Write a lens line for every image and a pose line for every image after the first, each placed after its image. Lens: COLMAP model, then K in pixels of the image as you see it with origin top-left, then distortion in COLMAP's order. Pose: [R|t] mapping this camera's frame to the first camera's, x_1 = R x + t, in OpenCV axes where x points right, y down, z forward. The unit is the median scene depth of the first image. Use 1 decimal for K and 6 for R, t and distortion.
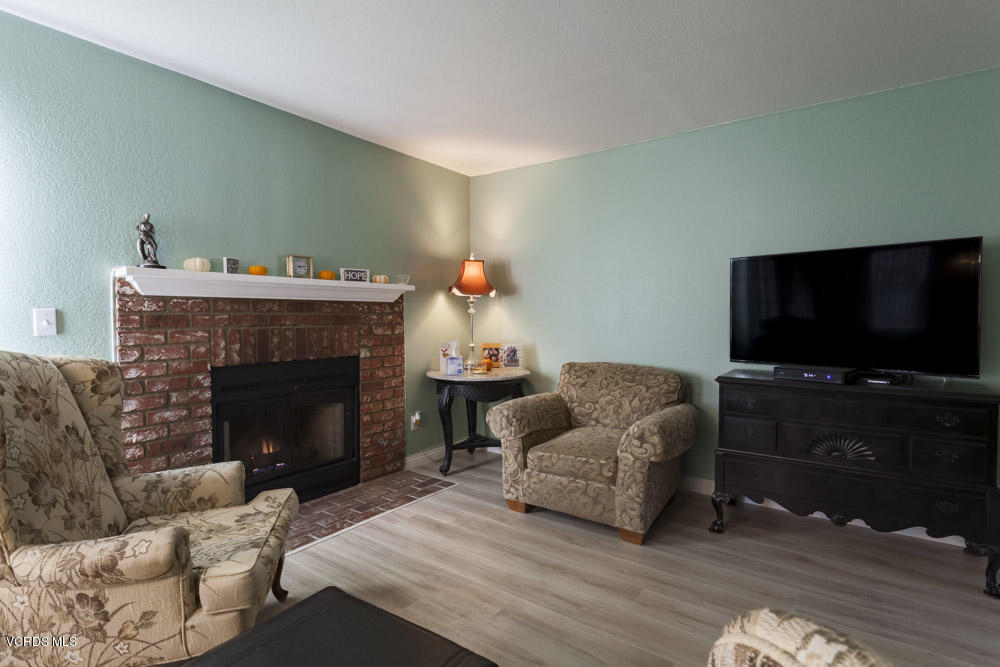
lens RADIAL K [[511.0, 0, 500.0], [0, 511.0, 333.5], [0, 0, 1]] dist [0.001704, 0.000670]
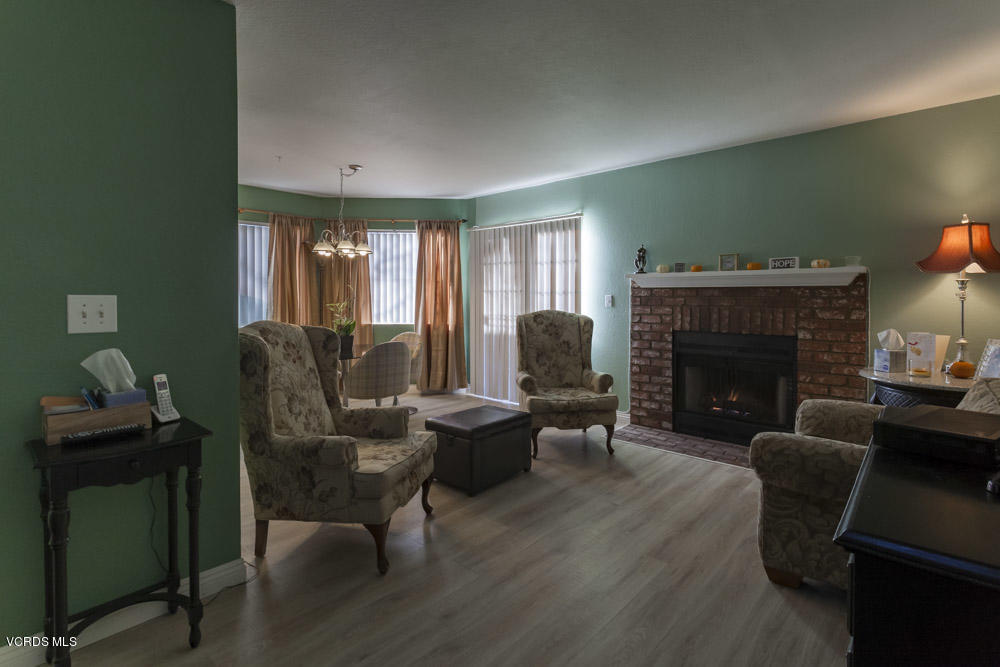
lens RADIAL K [[511.0, 0, 500.0], [0, 511.0, 333.5], [0, 0, 1]] dist [0.001704, 0.000670]
pose [[-0.146994, 0.066608, -0.986892, 1.017213], [-0.043122, 0.996350, 0.073669, -0.018042], [0.988197, 0.053385, -0.143585, 0.612469]]
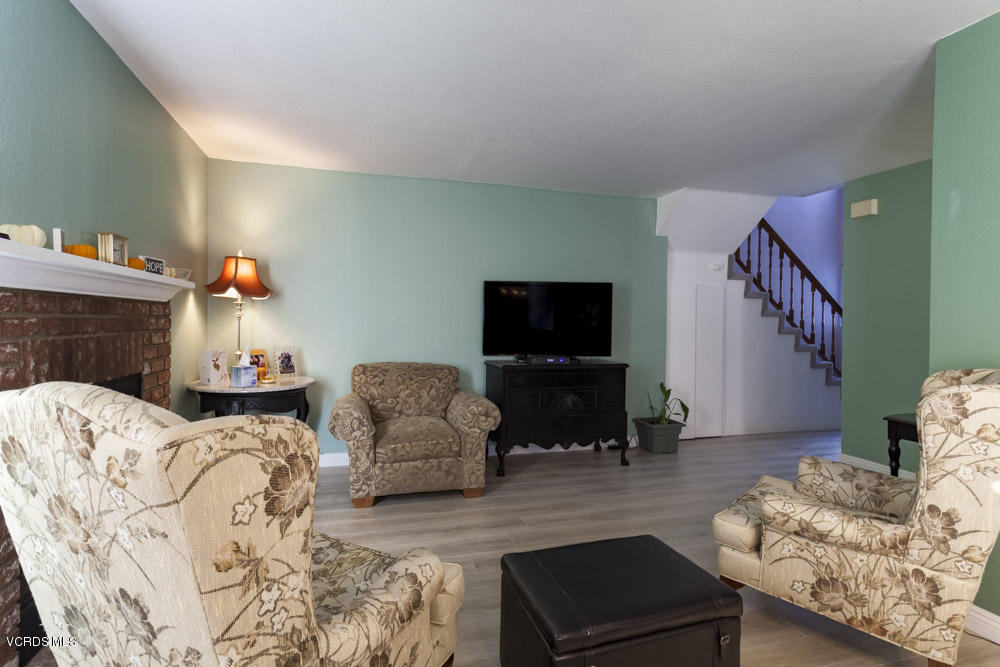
lens RADIAL K [[490.6, 0, 500.0], [0, 490.6, 333.5], [0, 0, 1]] dist [0.001072, 0.000255]
pose [[0.604935, -0.012699, 0.796174, -0.609359], [0.016082, 0.999864, 0.003729, -0.008885], [-0.796113, 0.010548, 0.605057, 0.166172]]
